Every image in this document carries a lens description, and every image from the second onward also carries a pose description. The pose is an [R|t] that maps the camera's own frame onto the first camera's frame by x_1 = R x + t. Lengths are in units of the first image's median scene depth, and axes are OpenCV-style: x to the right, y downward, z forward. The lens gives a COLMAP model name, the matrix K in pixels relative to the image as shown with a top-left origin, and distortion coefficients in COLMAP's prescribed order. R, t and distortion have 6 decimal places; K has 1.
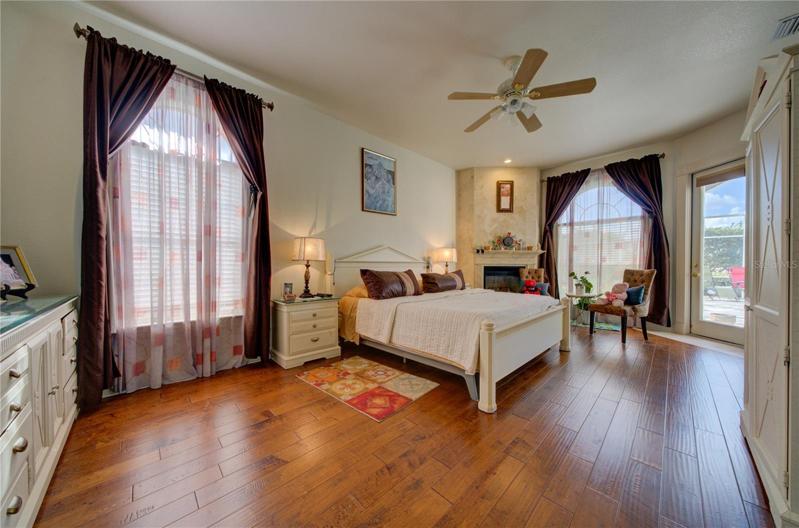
lens RADIAL K [[270.0, 0, 403.0], [0, 270.0, 265.4], [0, 0, 1]] dist [0.000804, 0.000044]
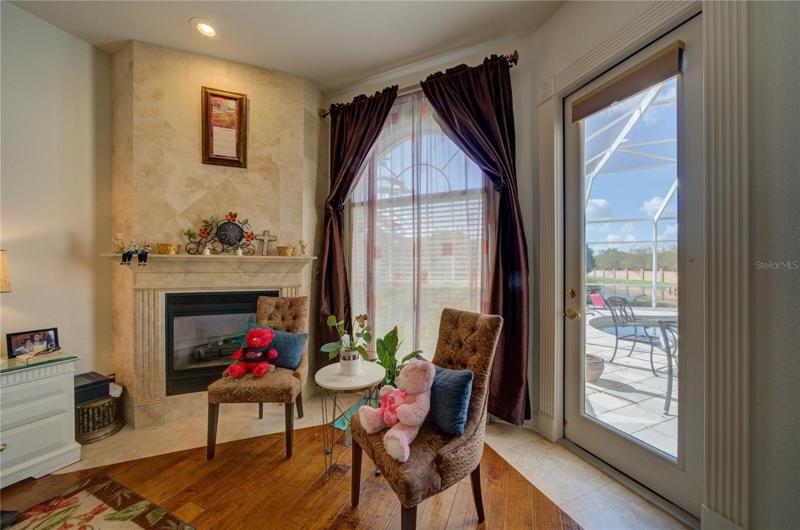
lens RADIAL K [[290.2, 0, 396.4], [0, 290.2, 266.8], [0, 0, 1]] dist [-0.019367, 0.000018]
pose [[0.933612, -0.001165, 0.358283, 0.498239], [0.004405, 0.999956, -0.008228, -0.034488], [-0.358258, 0.009260, 0.933577, 0.516506]]
